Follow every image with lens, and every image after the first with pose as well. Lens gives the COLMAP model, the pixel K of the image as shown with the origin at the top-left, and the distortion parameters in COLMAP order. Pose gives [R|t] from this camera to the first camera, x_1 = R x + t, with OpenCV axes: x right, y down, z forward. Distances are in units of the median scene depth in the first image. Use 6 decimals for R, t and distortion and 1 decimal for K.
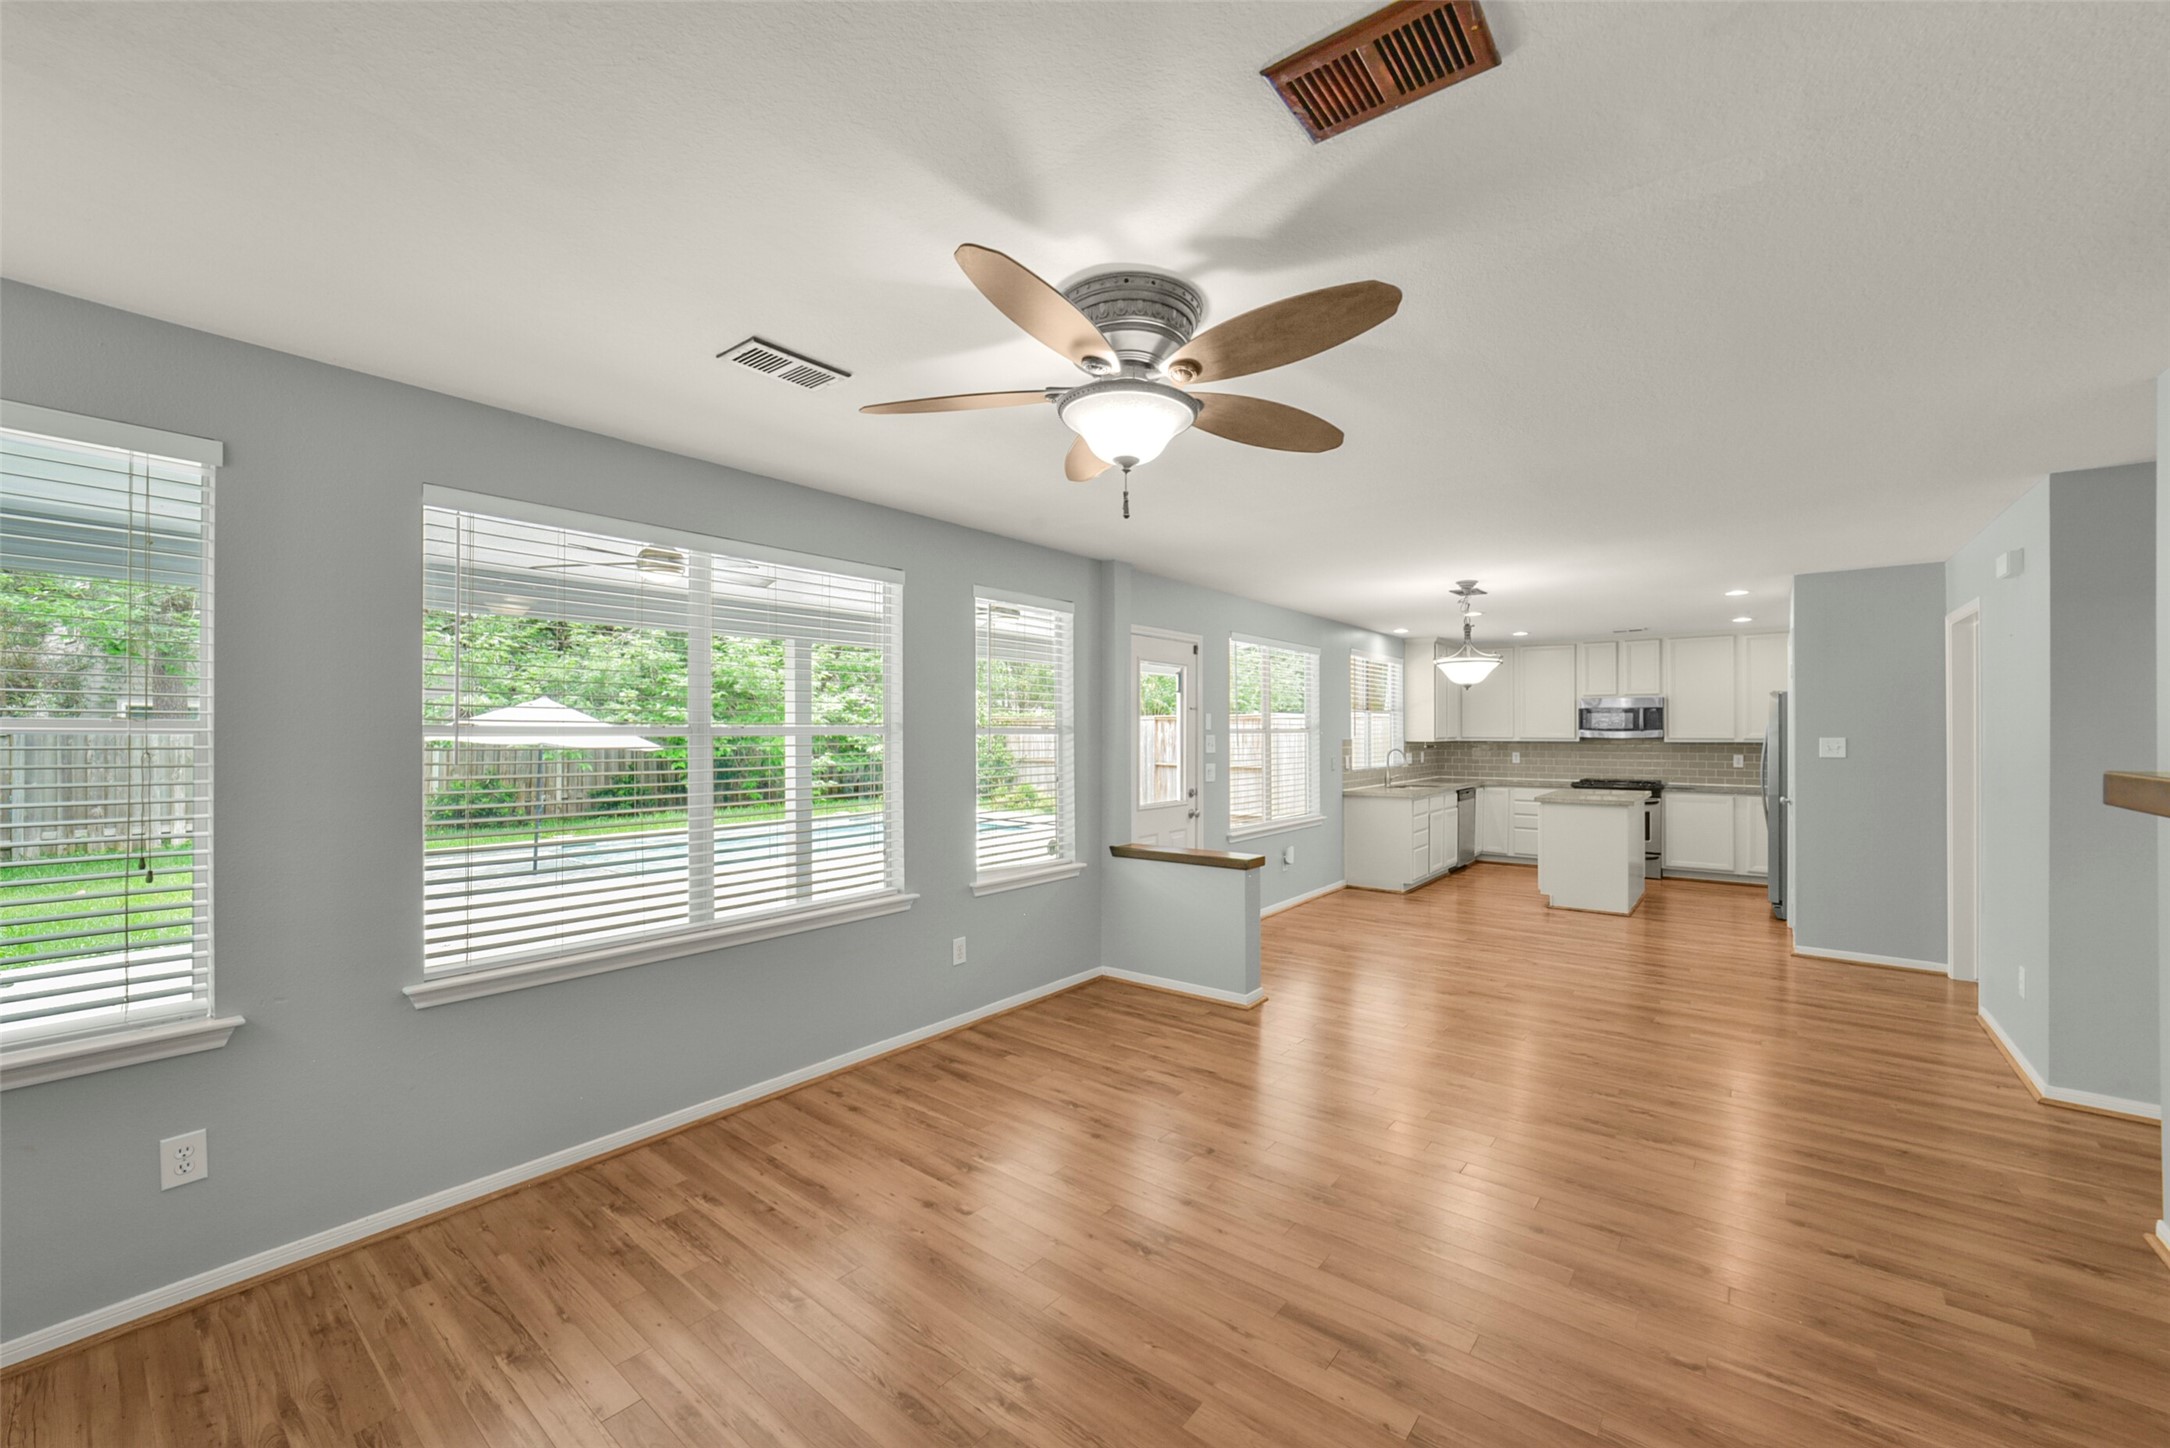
lens RADIAL K [[853.2, 0, 1082.3], [0, 853.2, 726.8], [0, 0, 1]] dist [-0.017019, 0.005179]
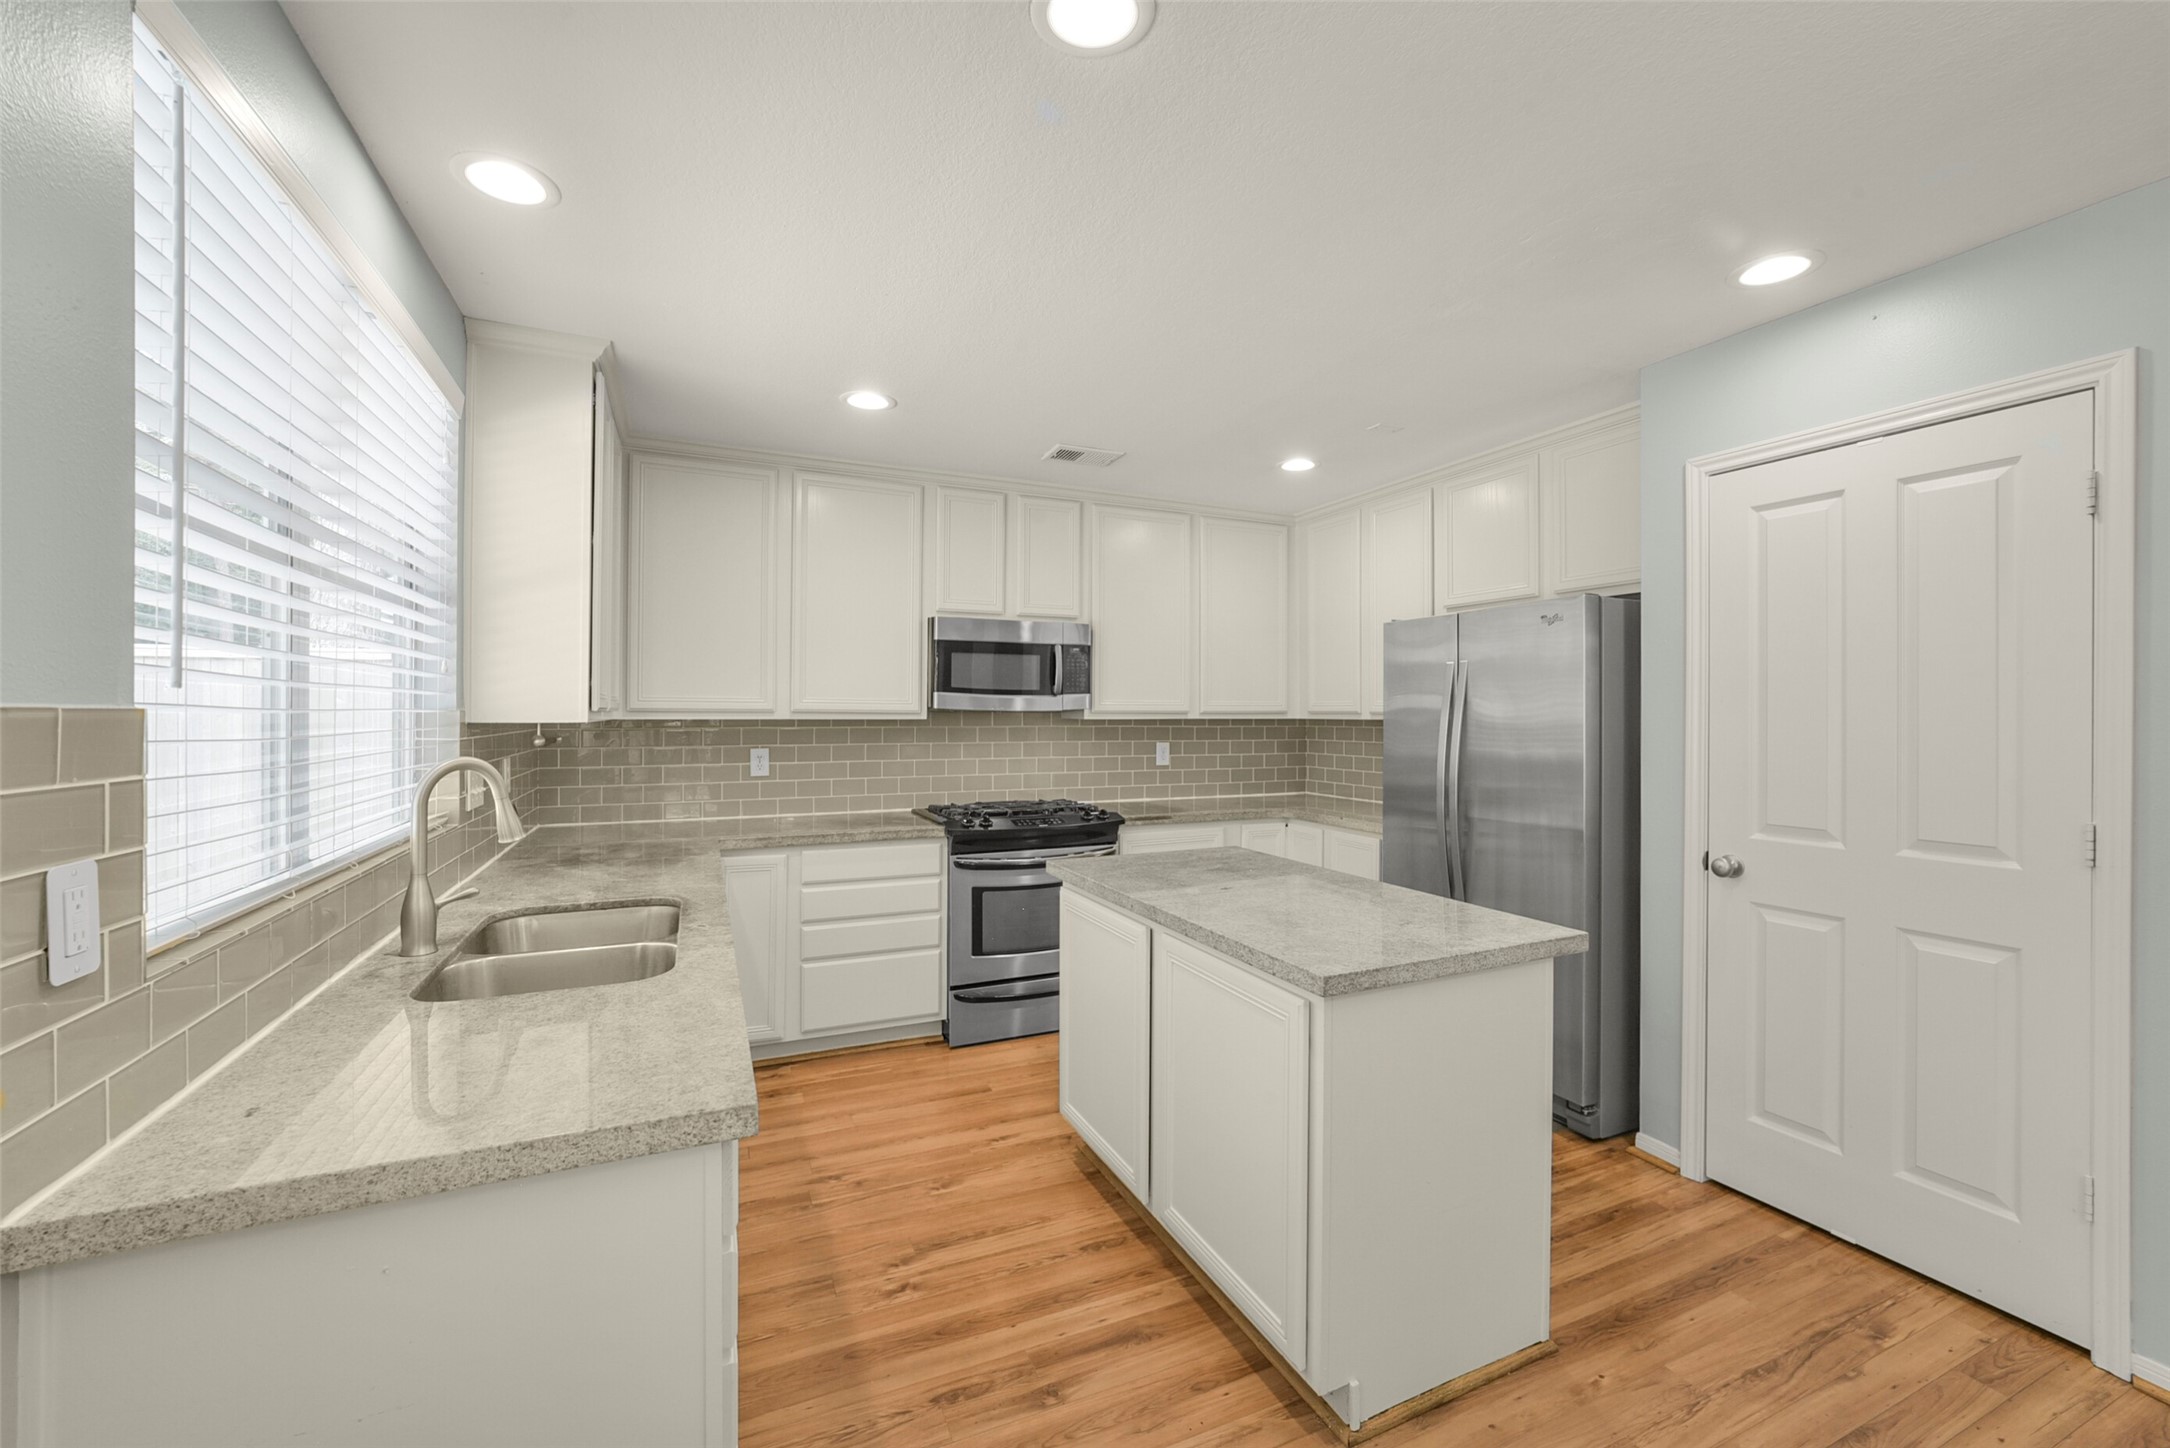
lens RADIAL K [[853.2, 0, 1082.6], [0, 853.2, 717.3], [0, 0, 1]] dist [-0.017019, 0.005179]
pose [[0.455167, -0.000038, 0.890406, 0.259032], [-0.004876, 0.999985, 0.002535, 0.015605], [-0.890393, -0.005495, 0.455160, 0.782186]]
